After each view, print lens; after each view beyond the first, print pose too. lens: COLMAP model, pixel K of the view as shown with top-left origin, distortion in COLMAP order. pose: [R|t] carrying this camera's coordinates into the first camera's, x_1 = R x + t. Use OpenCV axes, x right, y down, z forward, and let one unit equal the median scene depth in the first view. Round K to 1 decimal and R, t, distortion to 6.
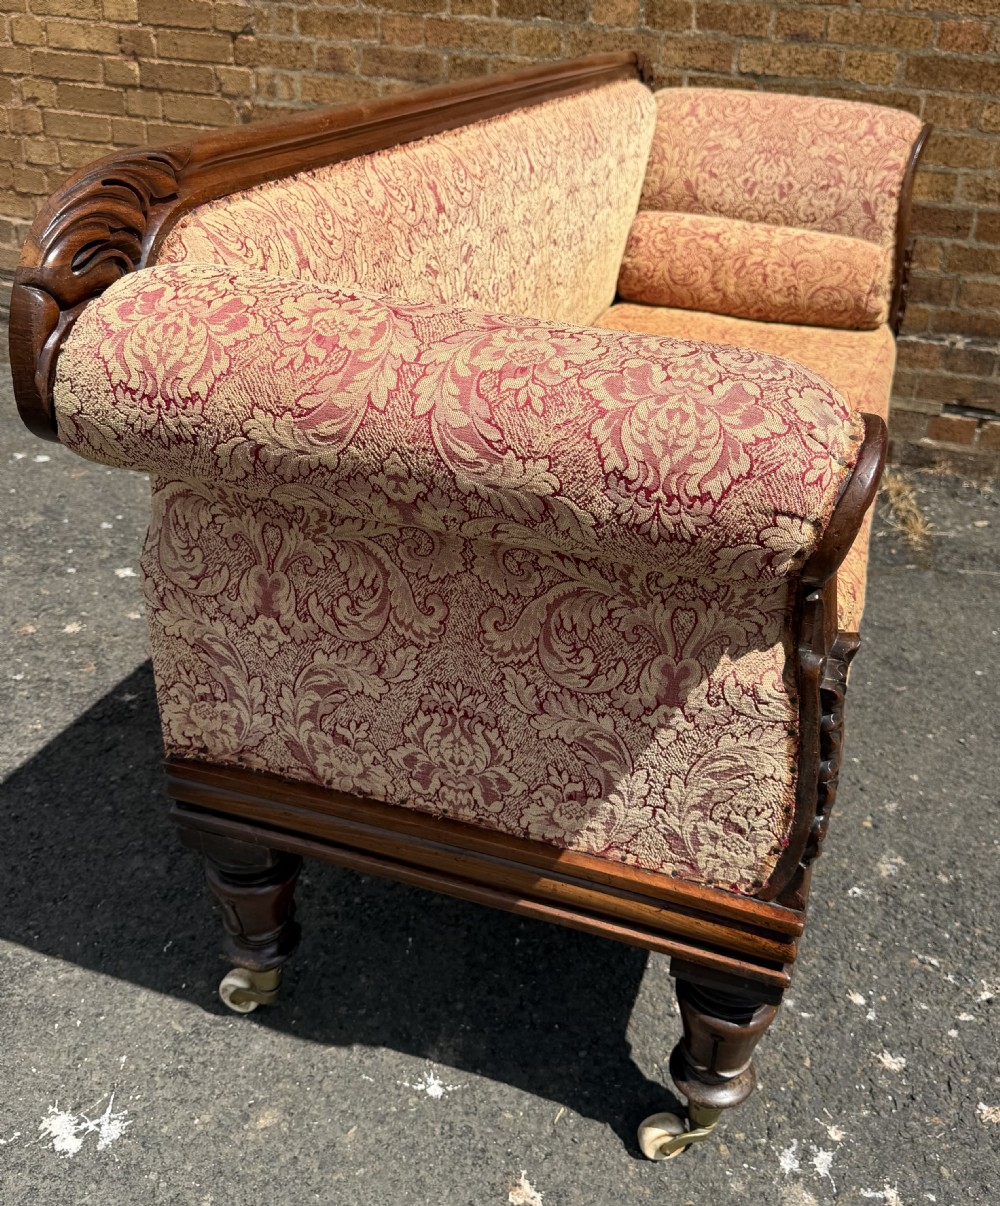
lens RADIAL K [[1111.7, 0, 532.3], [0, 1111.7, 561.3], [0, 0, 1]] dist [0.155018, -0.327388]
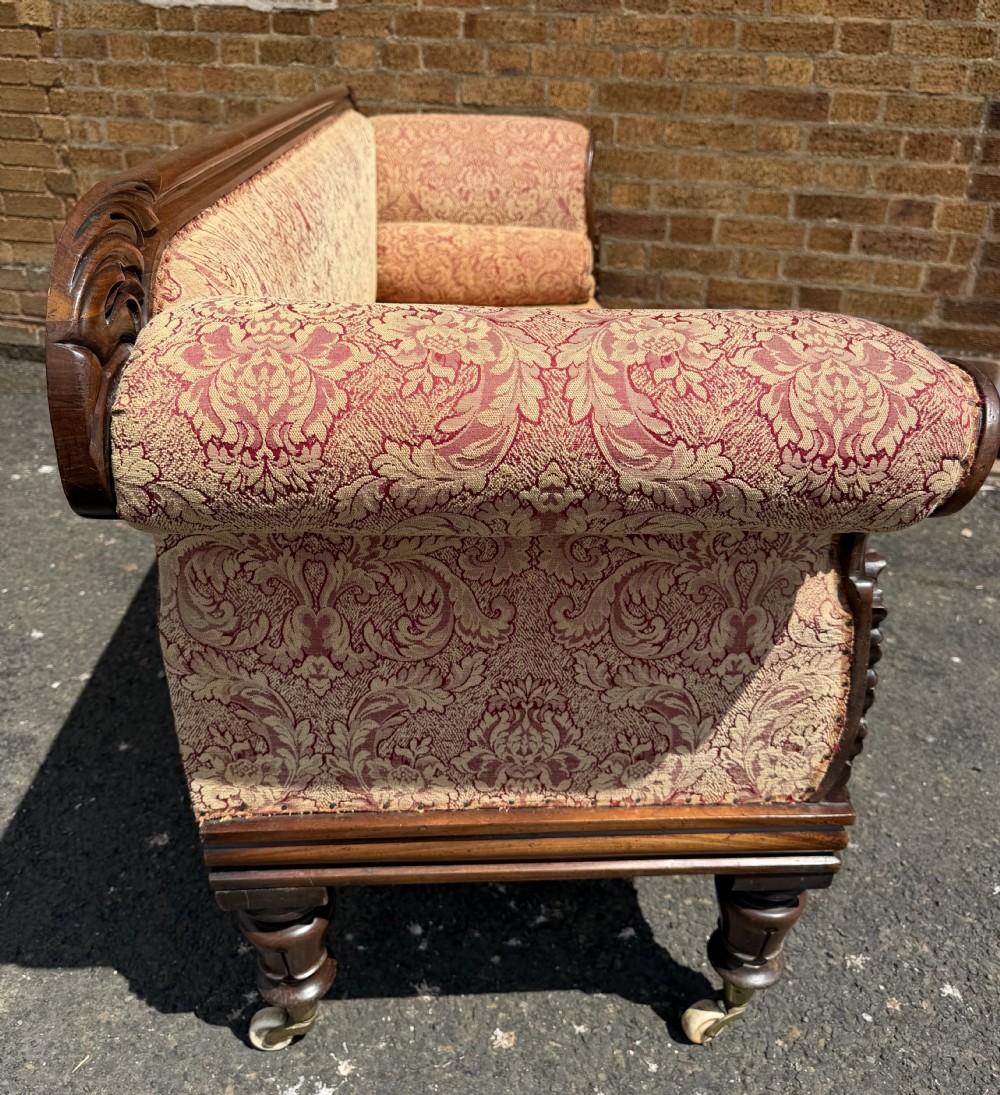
lens RADIAL K [[908.5, 0, 499.6], [0, 908.5, 511.8], [0, 0, 1]] dist [0.188835, -0.464563]
pose [[0.935633, -0.183395, 0.301591, -0.327731], [0.183997, 0.982565, 0.026670, -0.068822], [-0.301224, 0.030538, 0.953064, 0.217659]]
